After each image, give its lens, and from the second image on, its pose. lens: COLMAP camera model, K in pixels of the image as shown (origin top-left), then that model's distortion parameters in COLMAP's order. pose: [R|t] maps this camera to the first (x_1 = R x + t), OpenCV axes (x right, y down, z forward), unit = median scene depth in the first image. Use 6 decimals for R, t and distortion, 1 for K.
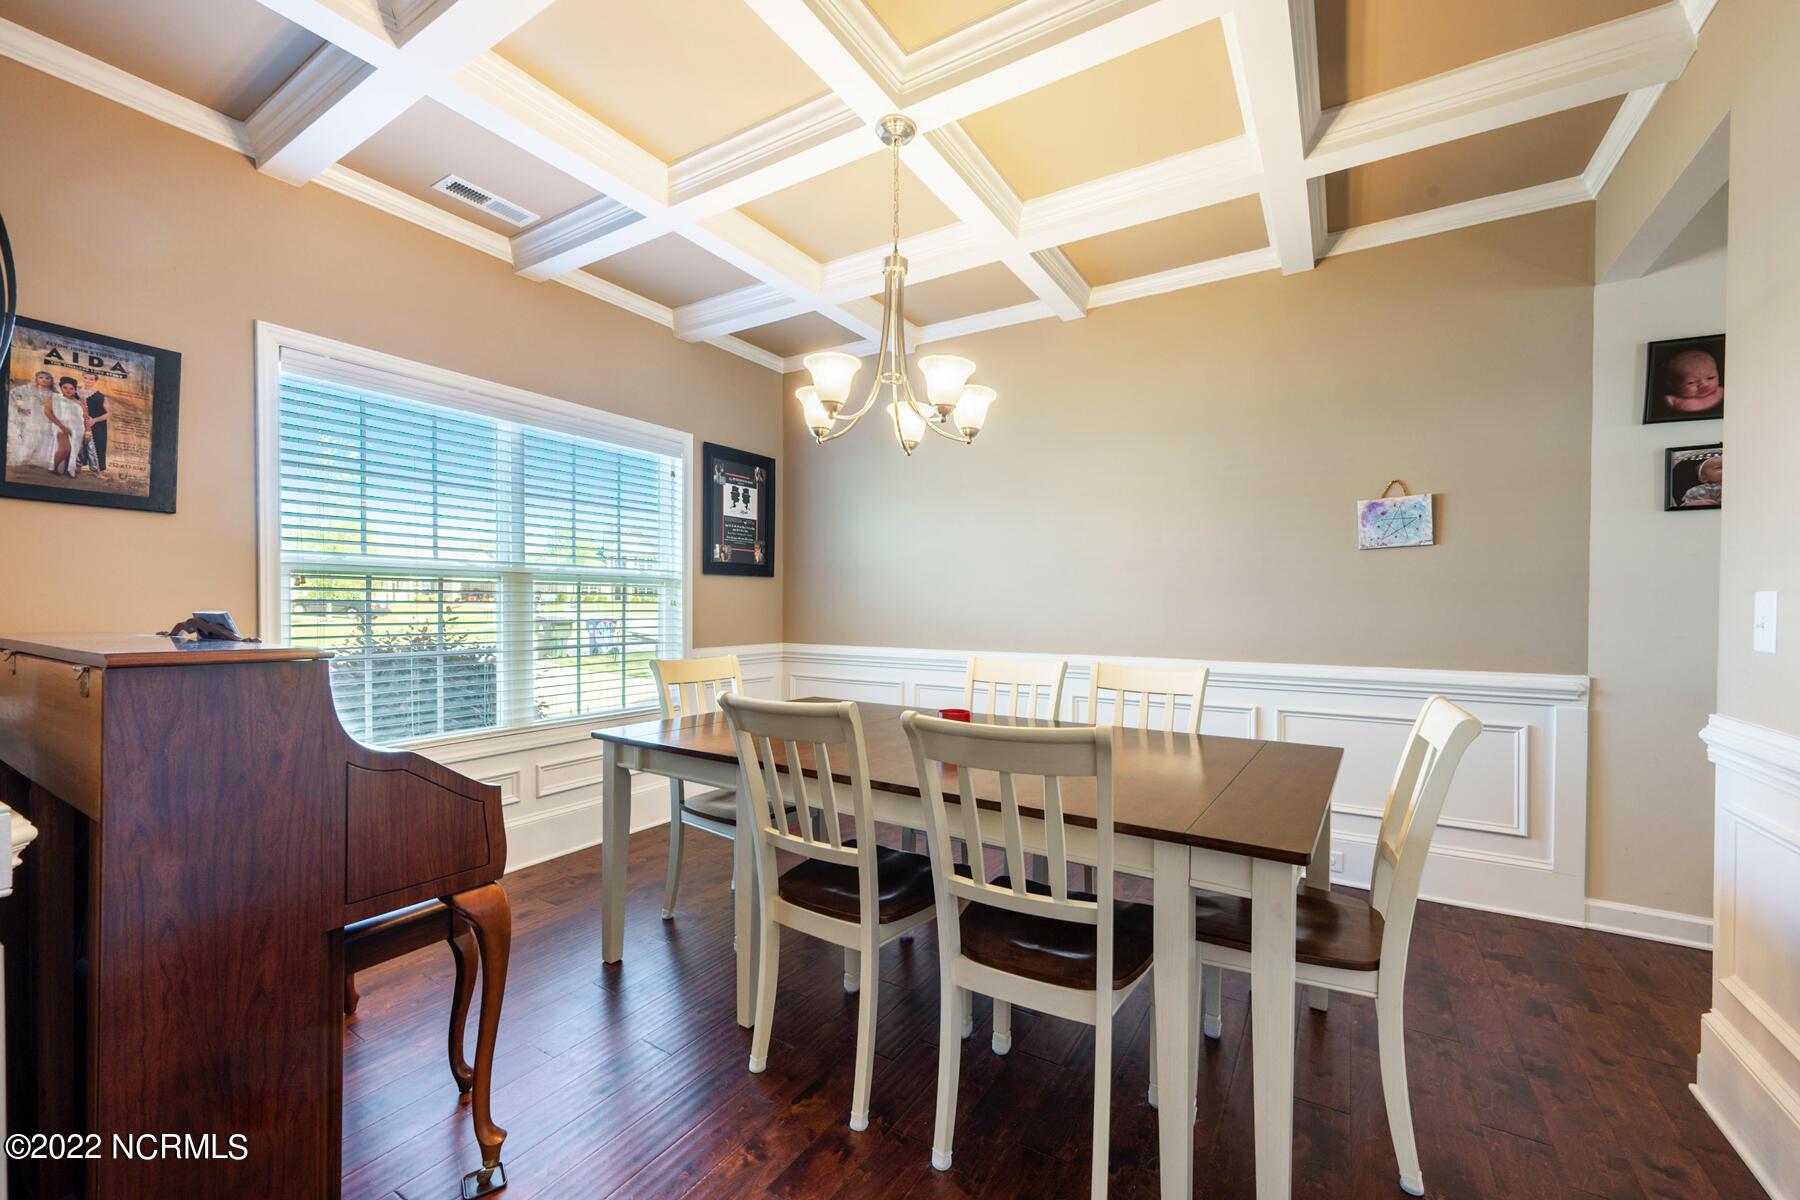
lens RADIAL K [[721.7, 0, 896.3], [0, 721.7, 604.9], [0, 0, 1]] dist [0.001805, -0.000169]
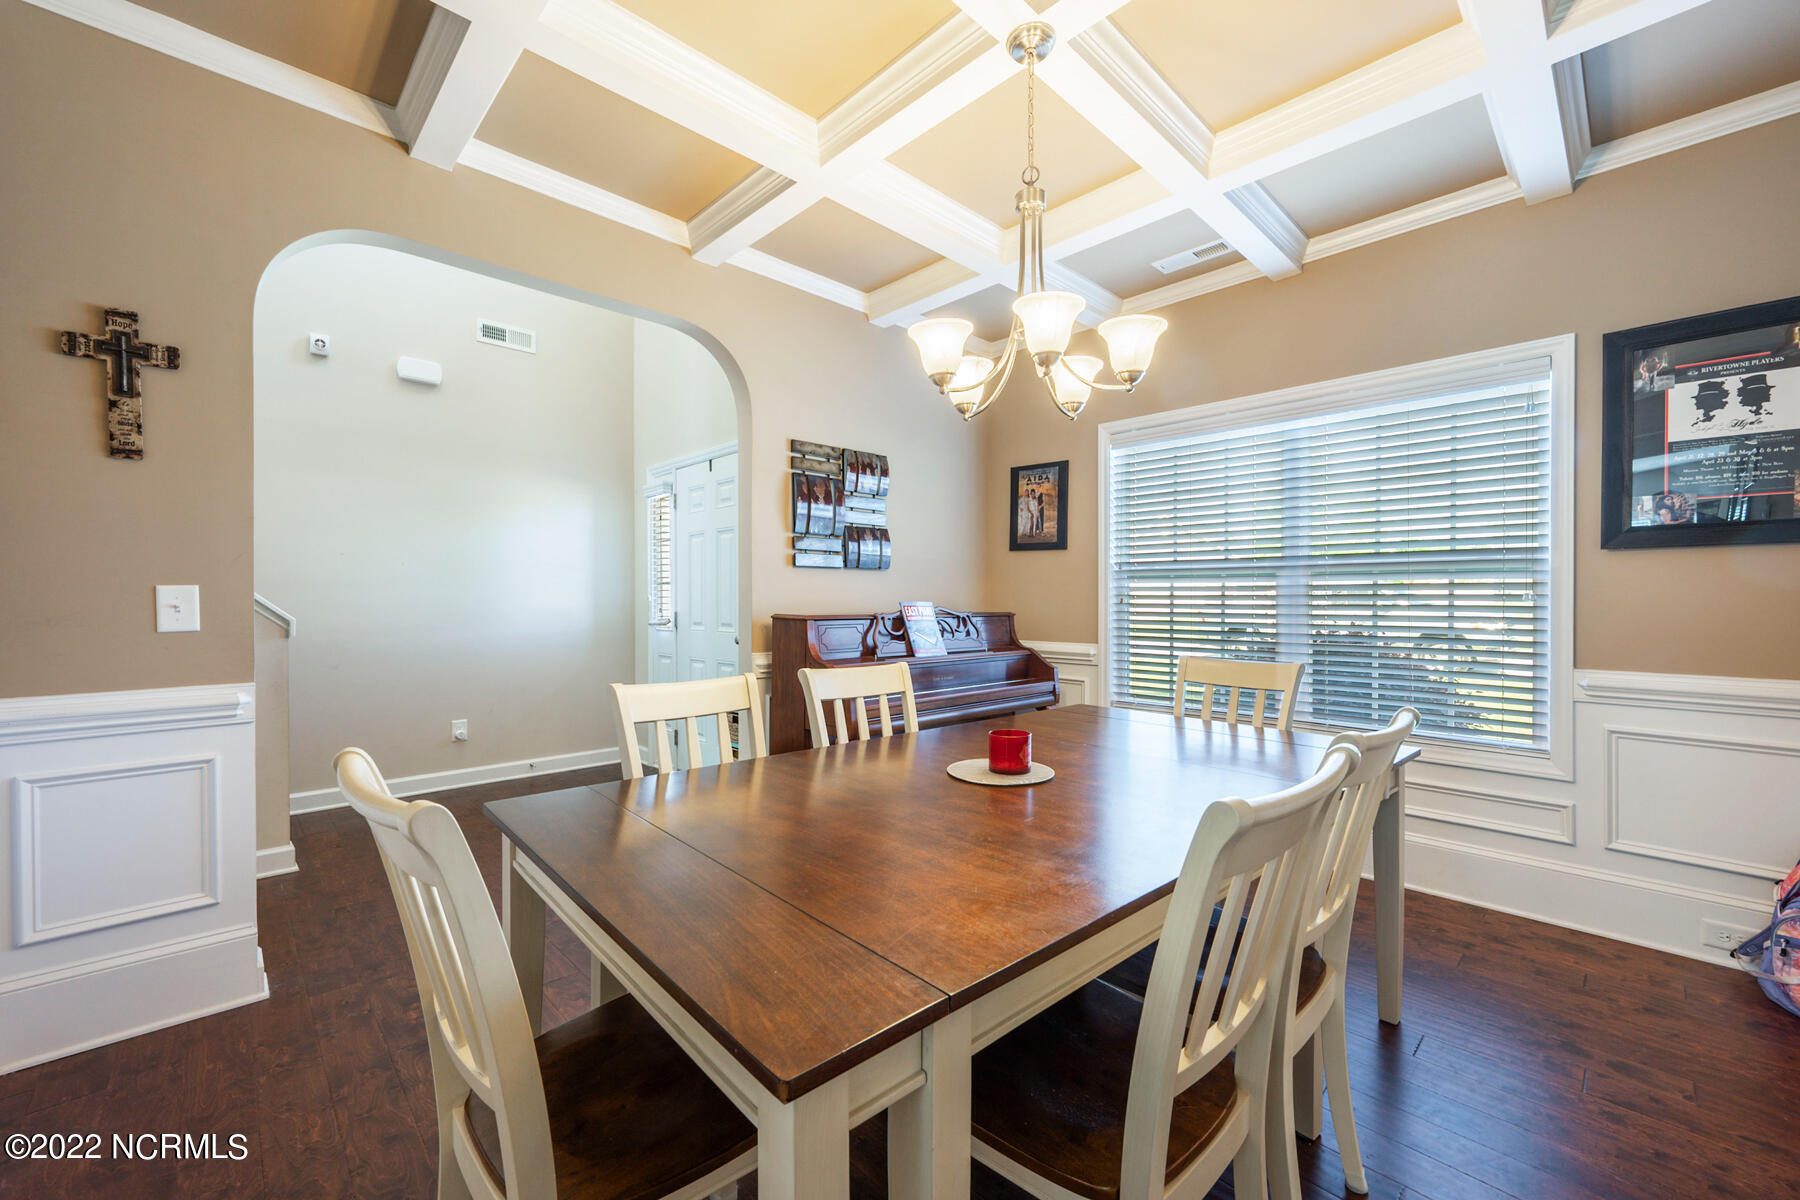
lens RADIAL K [[721.7, 0, 897.8], [0, 721.7, 599.3], [0, 0, 1]] dist [0.001805, -0.000169]
pose [[-0.251562, 0.001050, -0.967841, 0.899437], [-0.002481, 0.999995, 0.001730, -0.002681], [0.967838, 0.002837, -0.251558, 1.090799]]
